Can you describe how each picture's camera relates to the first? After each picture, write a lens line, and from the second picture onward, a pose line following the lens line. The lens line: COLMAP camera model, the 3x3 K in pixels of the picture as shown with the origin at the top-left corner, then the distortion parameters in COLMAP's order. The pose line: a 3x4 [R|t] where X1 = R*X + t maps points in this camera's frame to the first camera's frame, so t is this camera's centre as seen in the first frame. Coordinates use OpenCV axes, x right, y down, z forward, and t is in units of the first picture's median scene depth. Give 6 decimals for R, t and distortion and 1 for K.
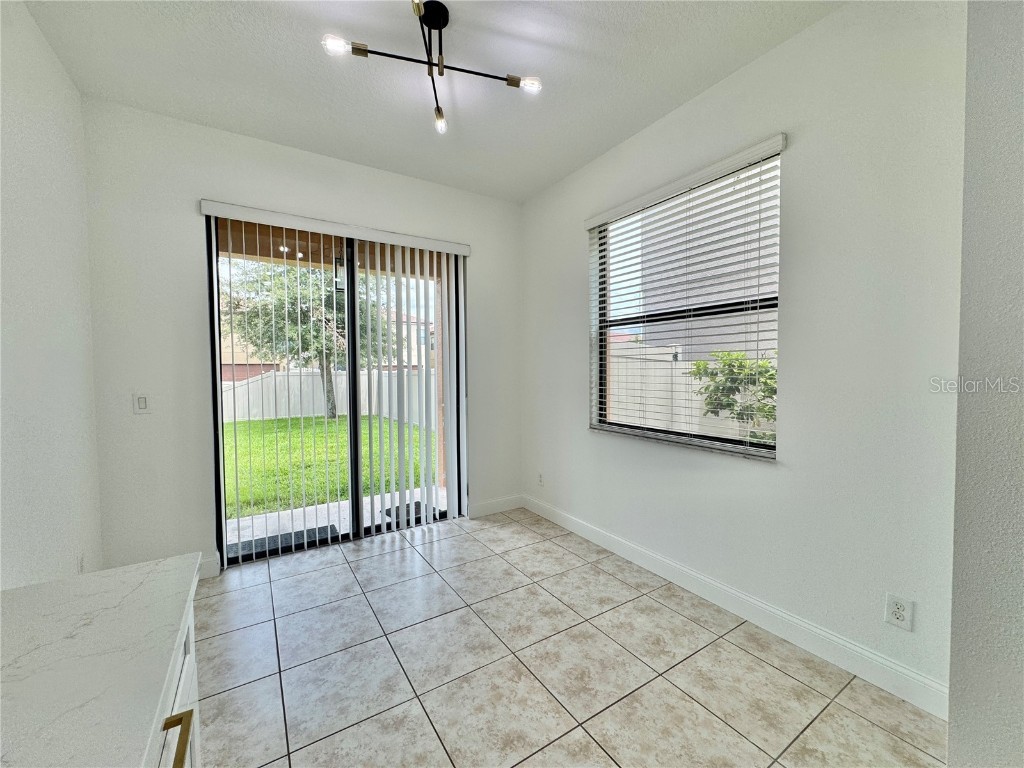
lens RADIAL K [[409.1, 0, 512.8], [0, 409.1, 384.6], [0, 0, 1]] dist [-0.002171, -0.000443]
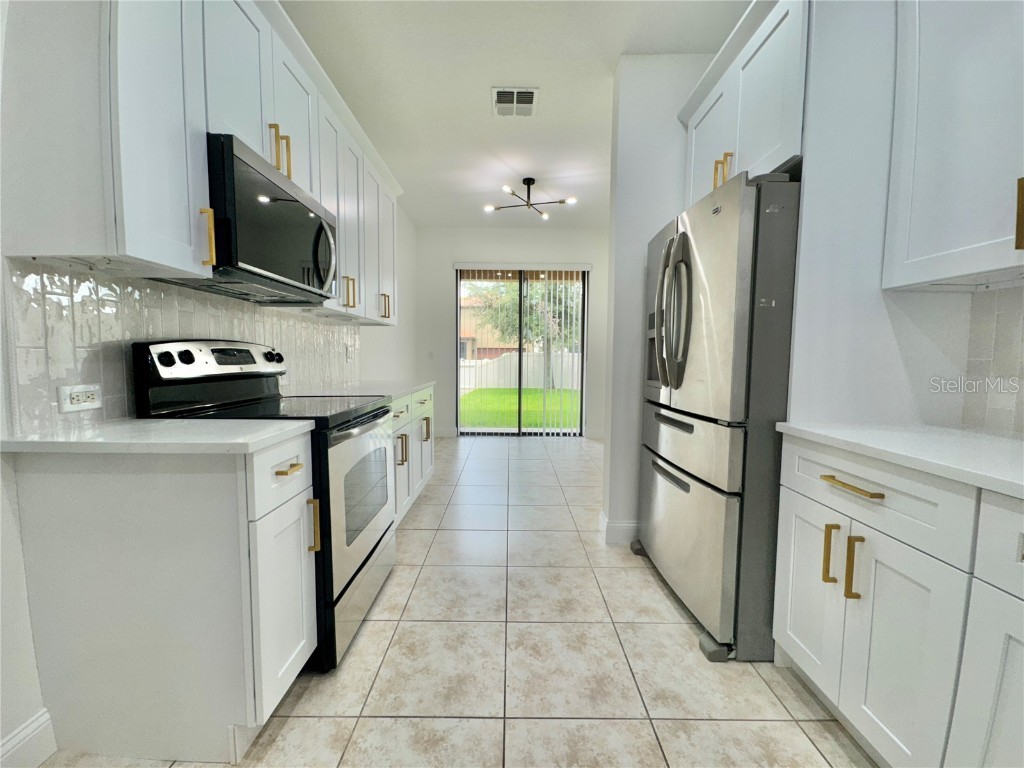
lens RADIAL K [[409.1, 0, 521.3], [0, 409.1, 383.2], [0, 0, 1]] dist [-0.002171, -0.000443]
pose [[0.852373, 0.054463, -0.520090, 0.628734], [-0.041584, 0.998472, 0.036407, 0.088146], [0.521278, -0.009405, 0.853335, -0.605542]]
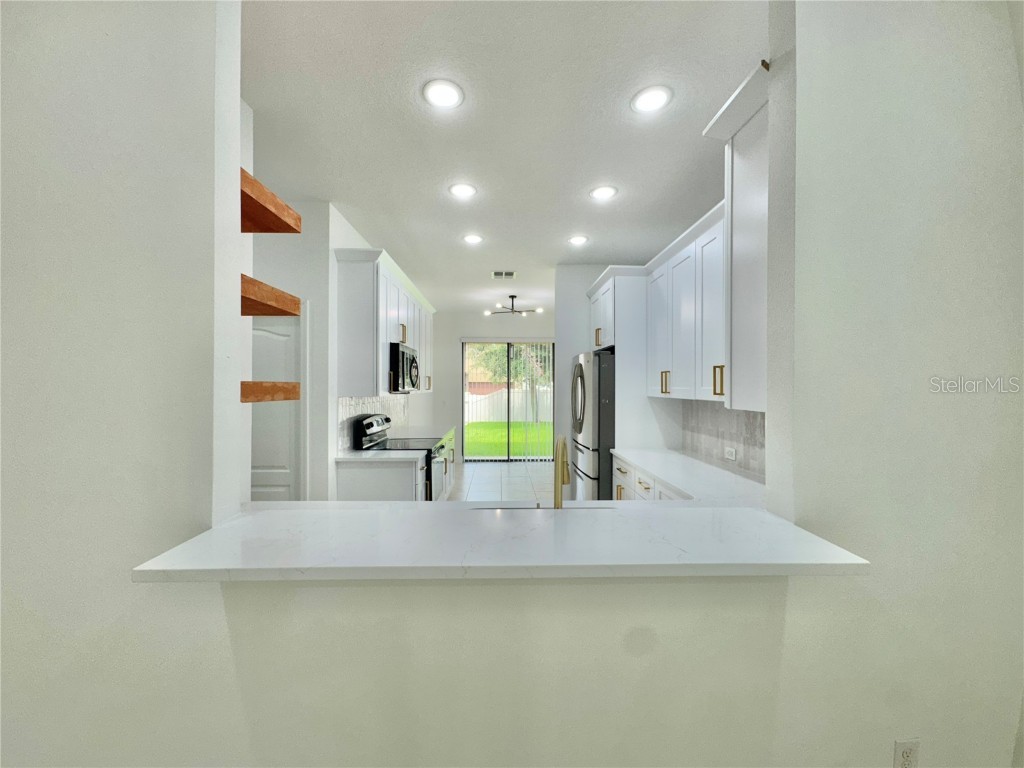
lens RADIAL K [[409.1, 0, 514.5], [0, 409.1, 383.0], [0, 0, 1]] dist [-0.002171, -0.000443]
pose [[0.857690, 0.007665, -0.514110, 1.032039], [-0.031969, 0.998749, -0.038443, -0.003787], [0.513173, 0.049408, 0.856862, -1.254859]]
